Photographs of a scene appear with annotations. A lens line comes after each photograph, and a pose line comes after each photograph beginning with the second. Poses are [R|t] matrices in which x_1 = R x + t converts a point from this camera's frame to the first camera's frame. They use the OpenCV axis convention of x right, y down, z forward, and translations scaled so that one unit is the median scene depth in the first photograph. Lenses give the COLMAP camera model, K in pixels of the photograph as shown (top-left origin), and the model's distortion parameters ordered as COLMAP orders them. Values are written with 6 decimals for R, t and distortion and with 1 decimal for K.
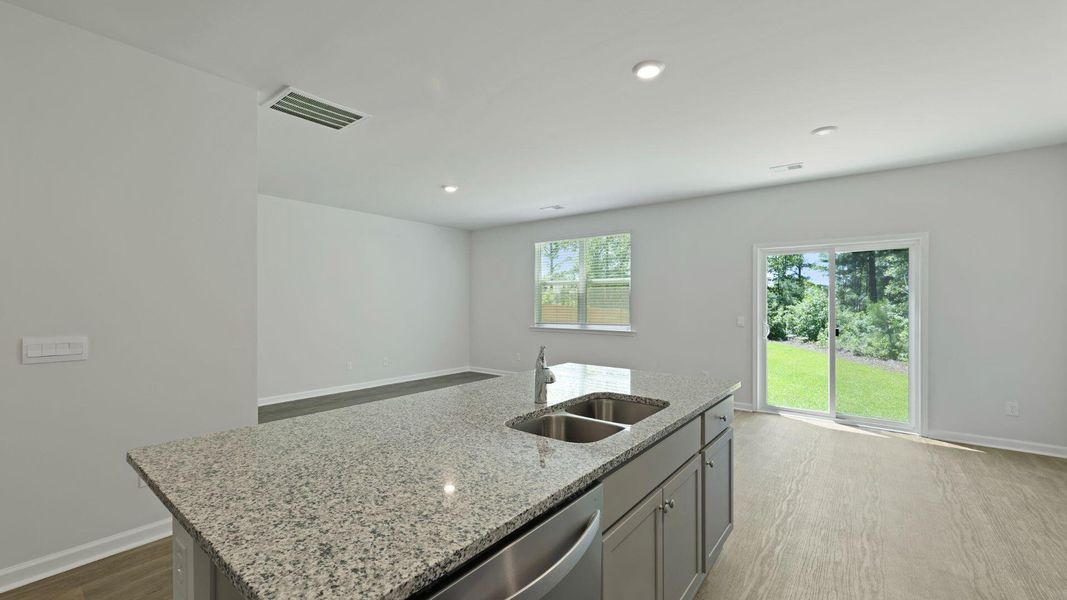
lens RADIAL K [[428.5, 0, 528.7], [0, 428.5, 306.4], [0, 0, 1]] dist [-0.002992, -0.000395]
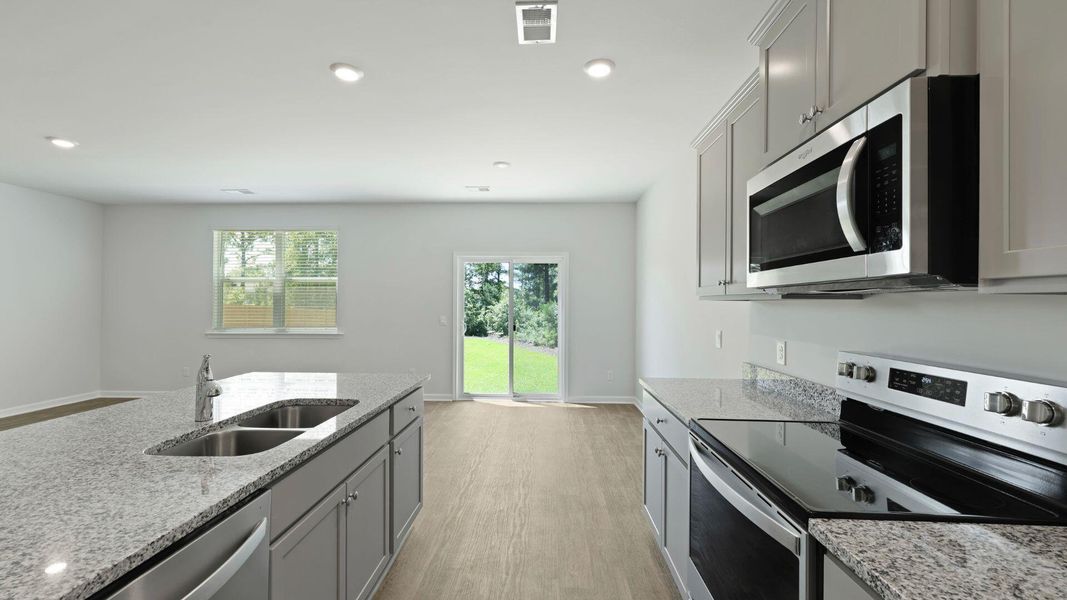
lens RADIAL K [[433.2, 0, 534.1], [0, 433.2, 301.4], [0, 0, 1]] dist [0.000611, -0.000286]
pose [[0.801202, 0.003933, 0.598381, 0.023707], [0.003244, 0.999935, -0.010915, -0.002672], [-0.598385, 0.010686, 0.801138, -0.065956]]
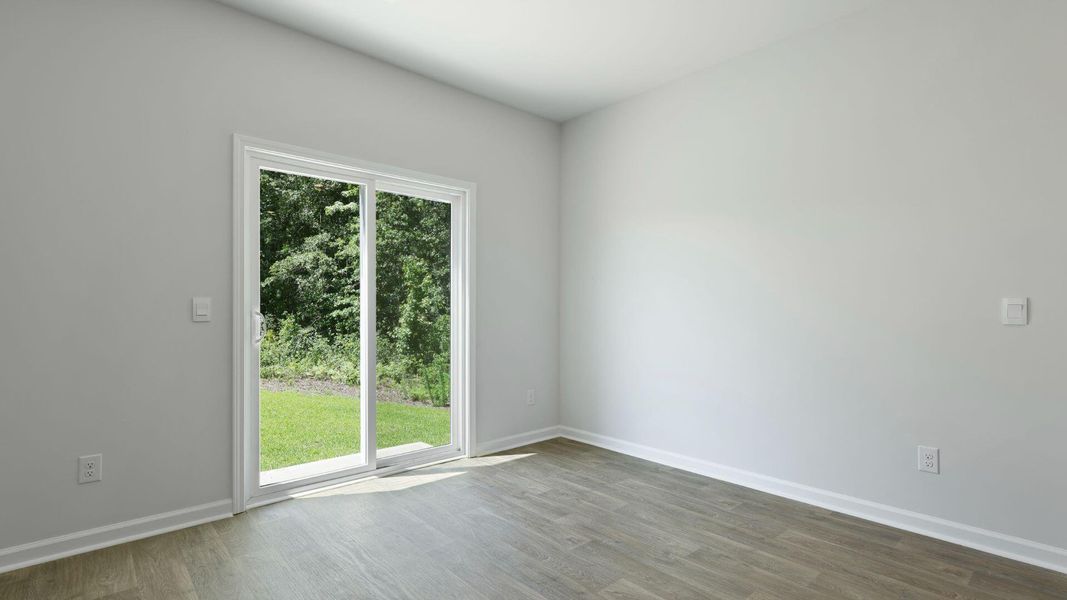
lens RADIAL K [[482.5, 0, 538.0], [0, 482.5, 315.3], [0, 0, 1]] dist [-0.001634, 0.000032]
pose [[0.158155, -0.011699, 0.987345, 0.143846], [0.009102, 0.999905, 0.010390, 0.065099], [-0.987372, 0.007343, 0.158246, 1.039498]]
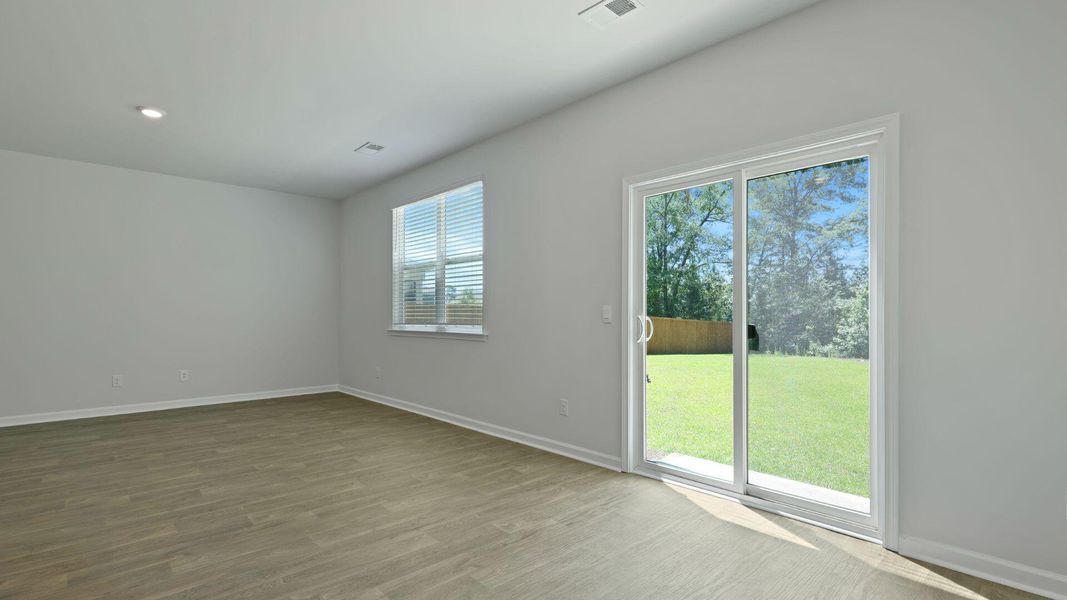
lens RADIAL K [[482.5, 0, 542.2], [0, 482.5, 307.1], [0, 0, 1]] dist [-0.001634, 0.000032]
pose [[0.992382, -0.004166, -0.123126, 0.839240], [0.001736, 0.999802, -0.019834, 0.065702], [0.123184, 0.019470, 0.992193, 0.586230]]
